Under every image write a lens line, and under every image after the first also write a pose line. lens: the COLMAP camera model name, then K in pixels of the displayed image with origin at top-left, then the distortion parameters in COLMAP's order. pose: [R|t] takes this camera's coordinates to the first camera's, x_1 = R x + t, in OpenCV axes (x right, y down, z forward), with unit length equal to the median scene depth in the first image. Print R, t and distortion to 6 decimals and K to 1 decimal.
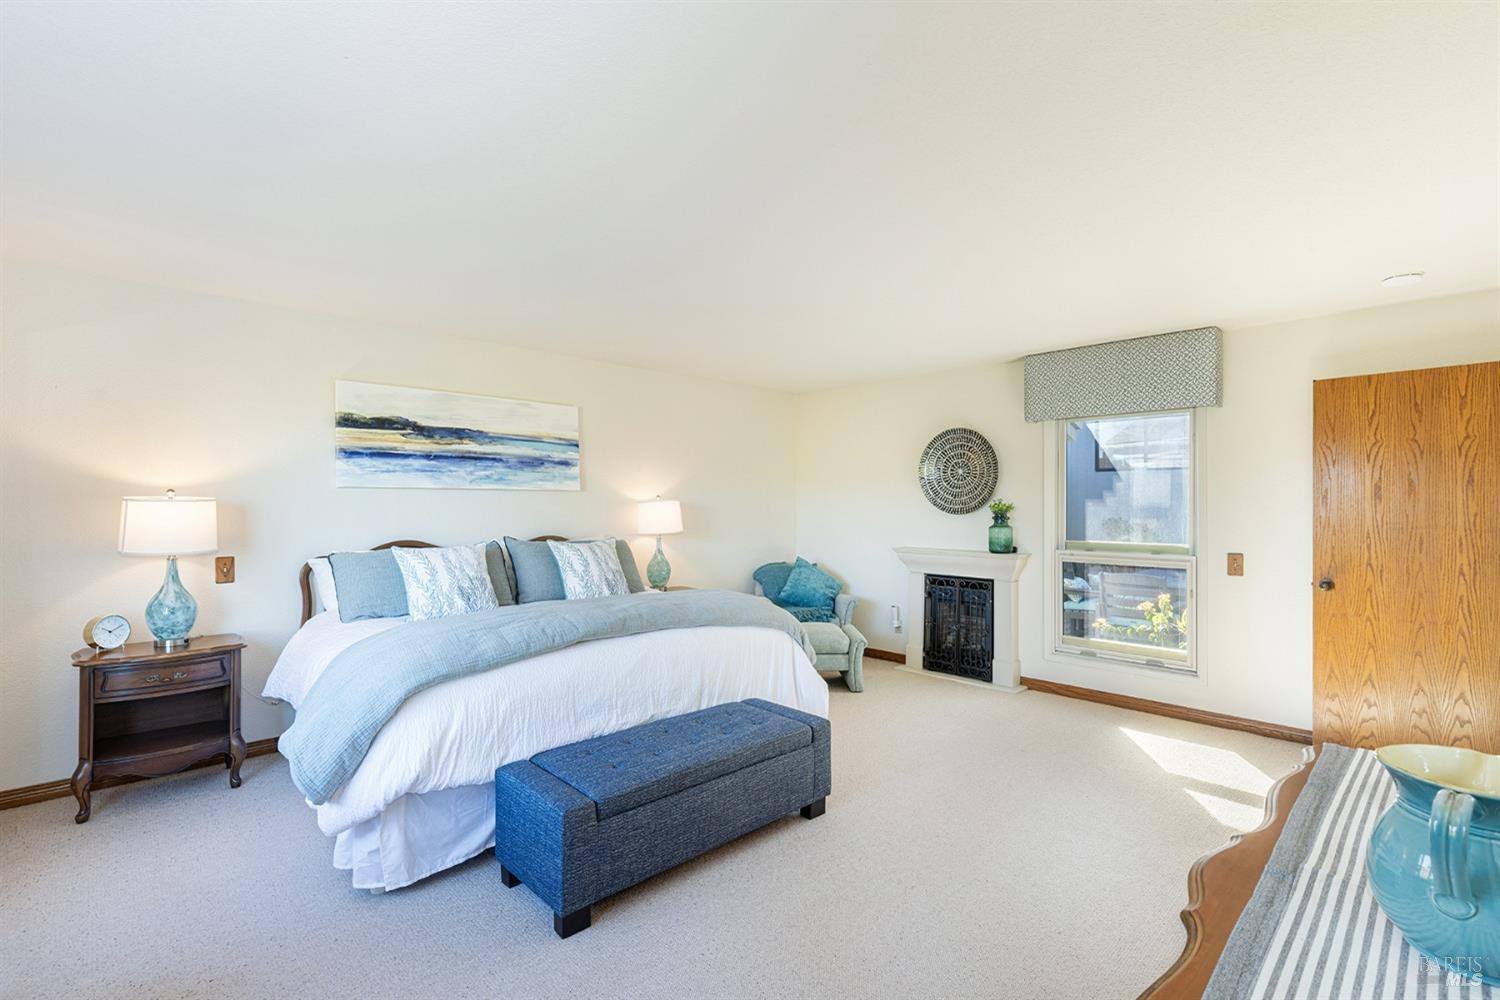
lens RADIAL K [[685.8, 0, 759.6], [0, 685.8, 490.3], [0, 0, 1]] dist [0.010050, -0.002578]
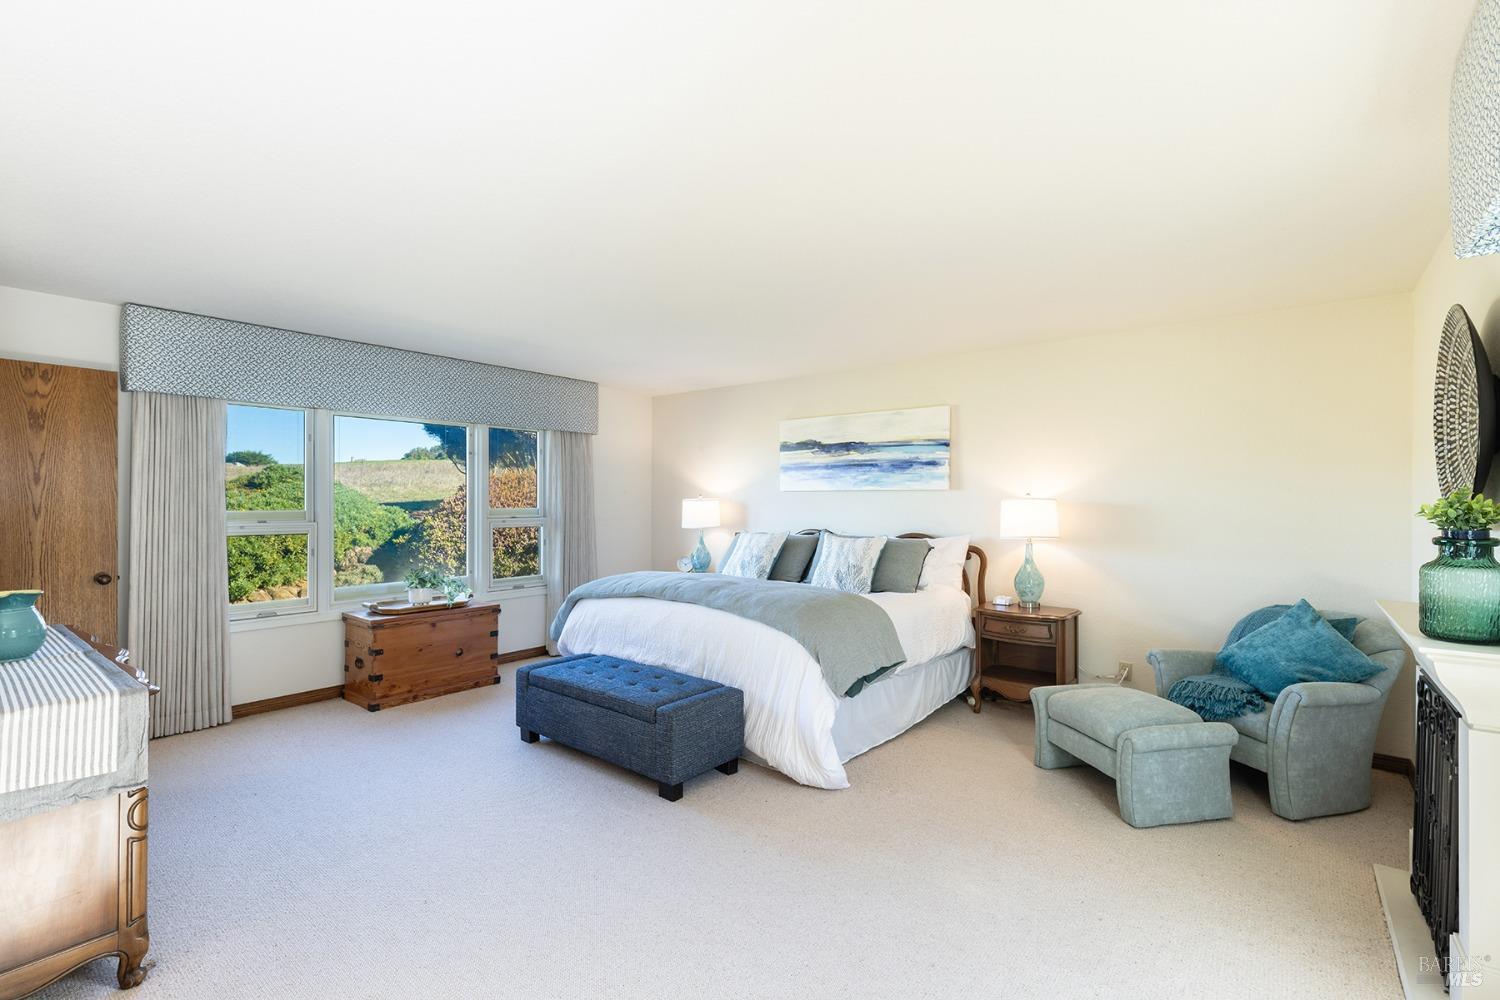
lens RADIAL K [[651.6, 0, 761.5], [0, 651.6, 506.2], [0, 0, 1]] dist [-0.003601, 0.000191]
pose [[0.129162, 0.005118, -0.991610, 0.703624], [0.015106, 0.999860, 0.007128, 0.015230], [0.991508, -0.015900, 0.129066, 0.663328]]
